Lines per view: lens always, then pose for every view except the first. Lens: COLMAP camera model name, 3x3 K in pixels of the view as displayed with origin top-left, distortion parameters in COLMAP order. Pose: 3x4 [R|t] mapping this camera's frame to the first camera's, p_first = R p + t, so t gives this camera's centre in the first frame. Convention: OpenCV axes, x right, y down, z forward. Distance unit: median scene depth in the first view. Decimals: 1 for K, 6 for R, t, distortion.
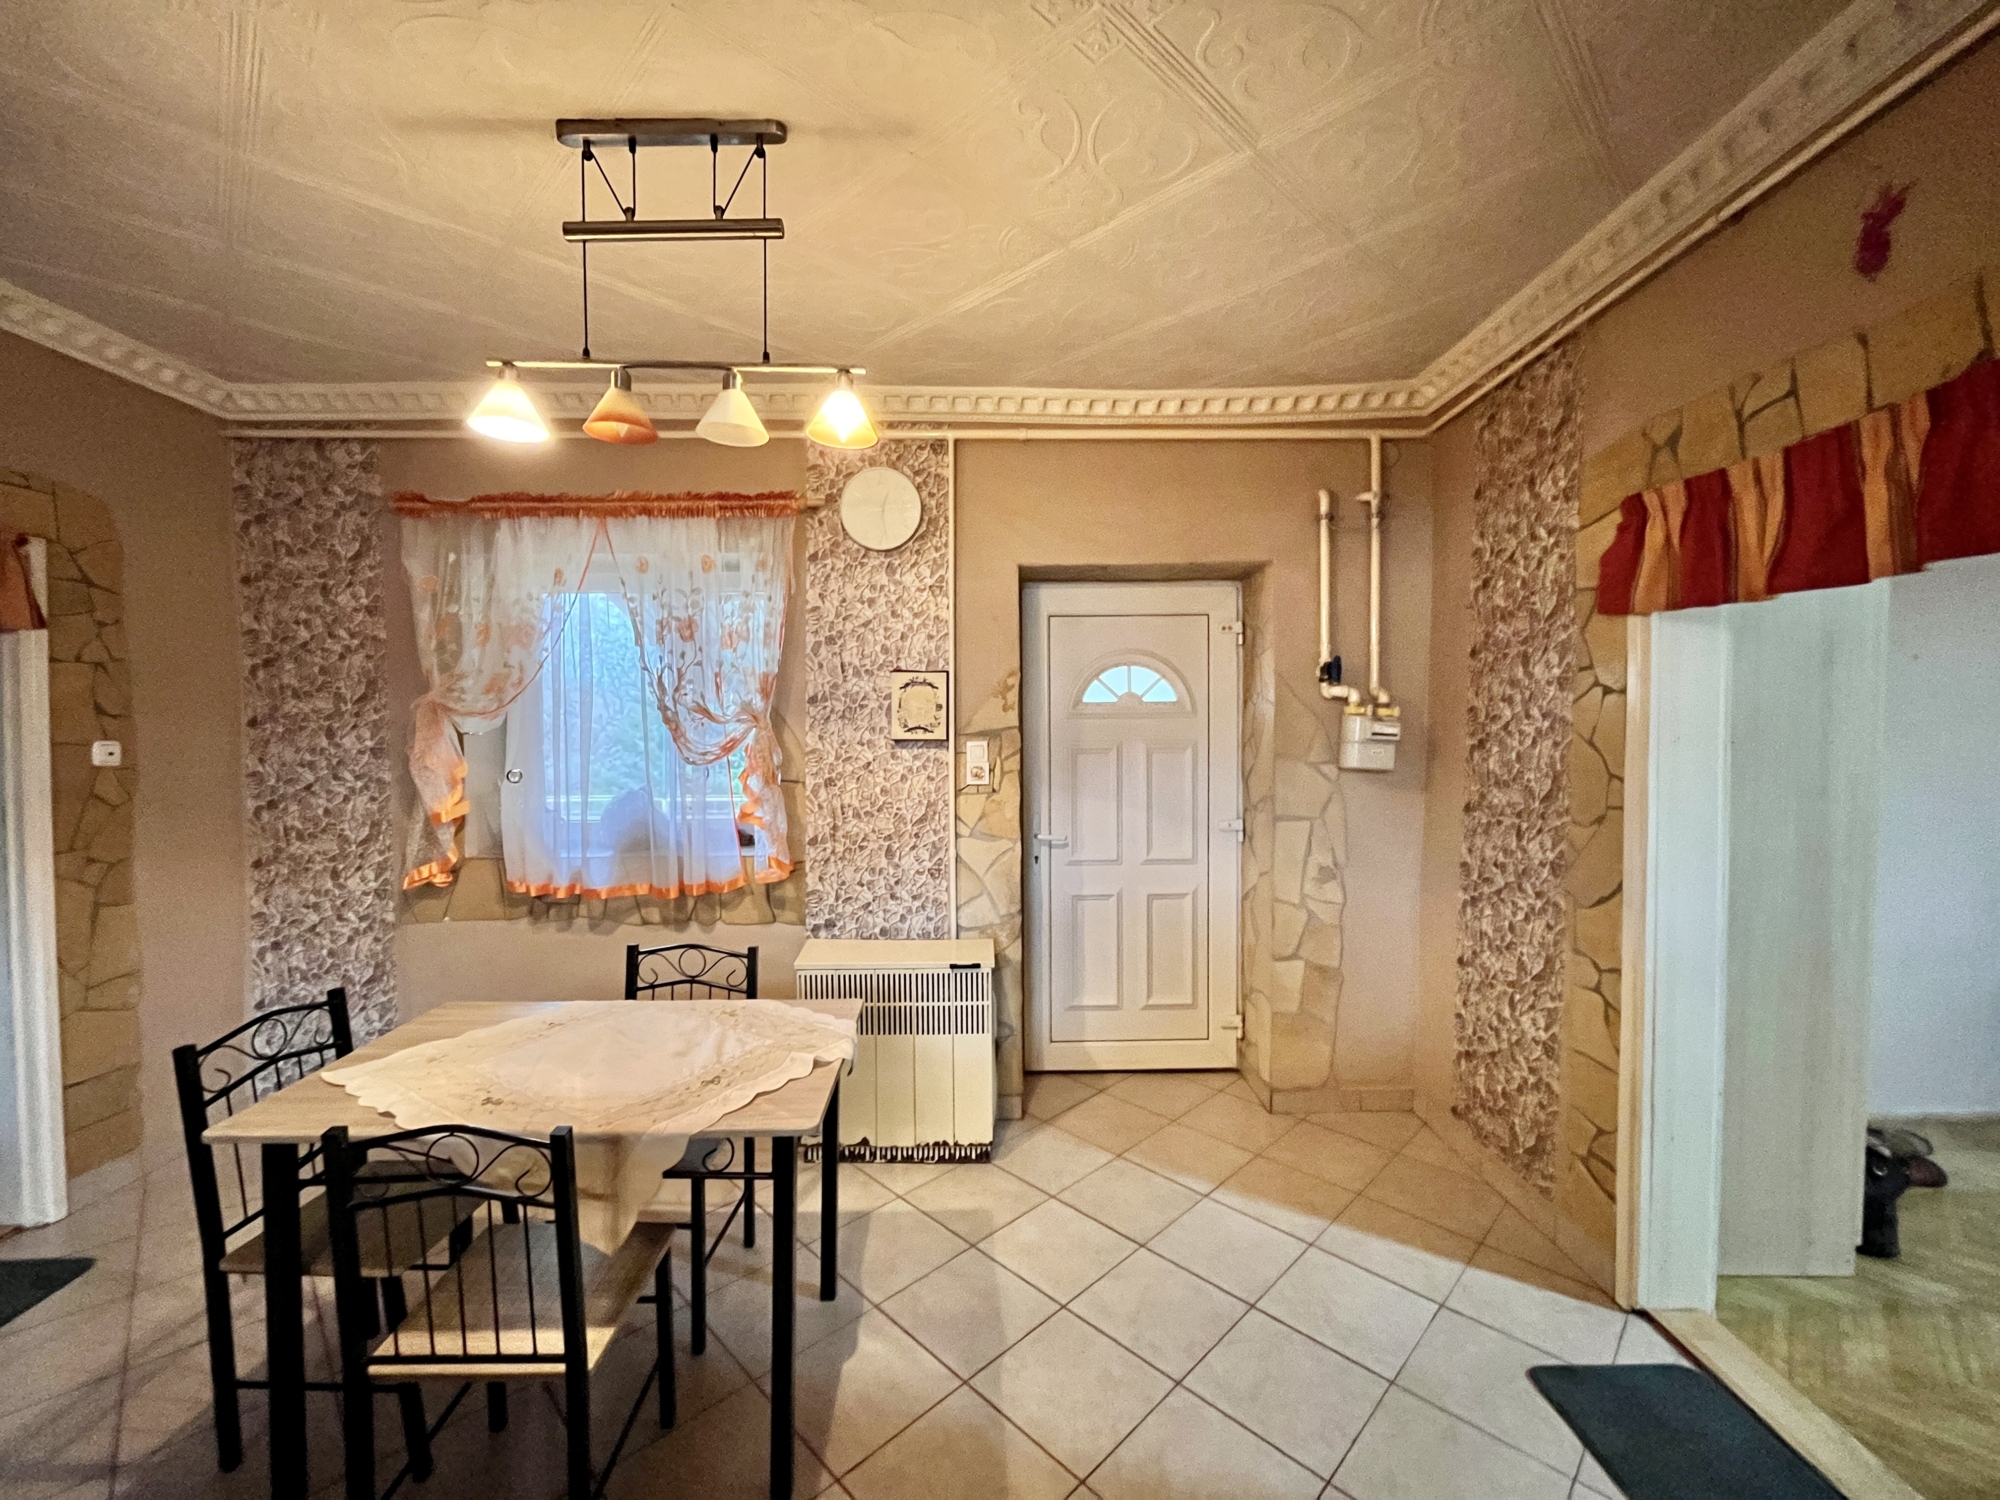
lens RADIAL K [[808.4, 0, 999.6], [0, 808.4, 747.8], [0, 0, 1]] dist [-0.003662, 0.000735]
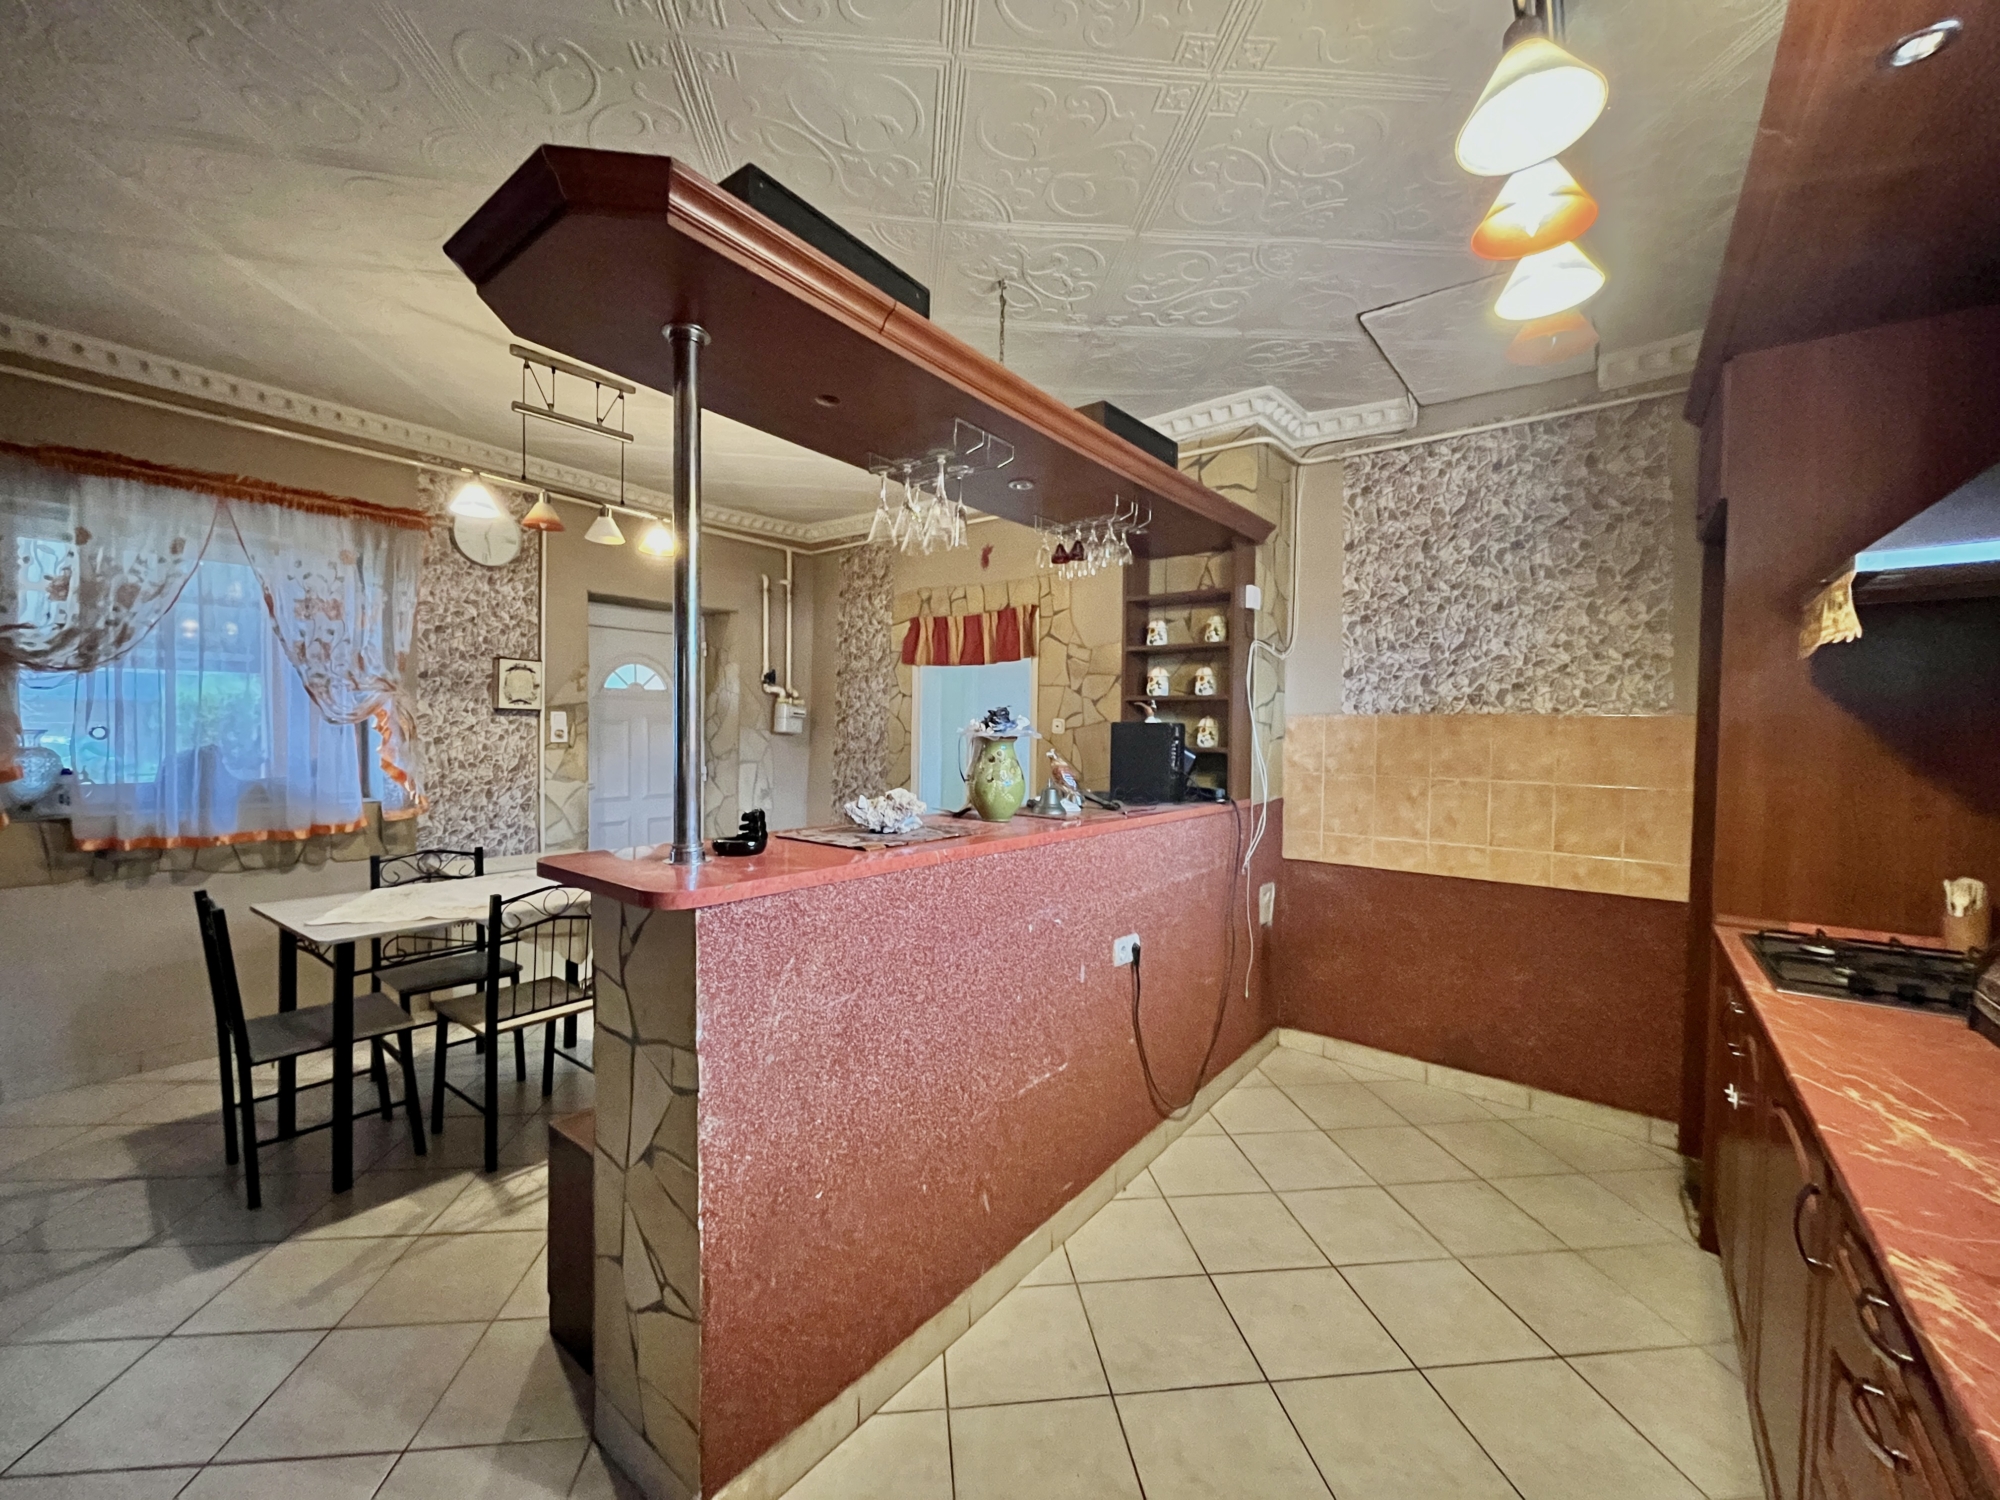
lens RADIAL K [[808.4, 0, 1002.1], [0, 808.4, 763.8], [0, 0, 1]] dist [-0.003662, 0.000735]
pose [[0.605378, -0.022352, 0.795624, -0.702021], [0.002448, 0.999653, 0.026222, 0.049092], [-0.795934, -0.013926, 0.605223, -0.488831]]
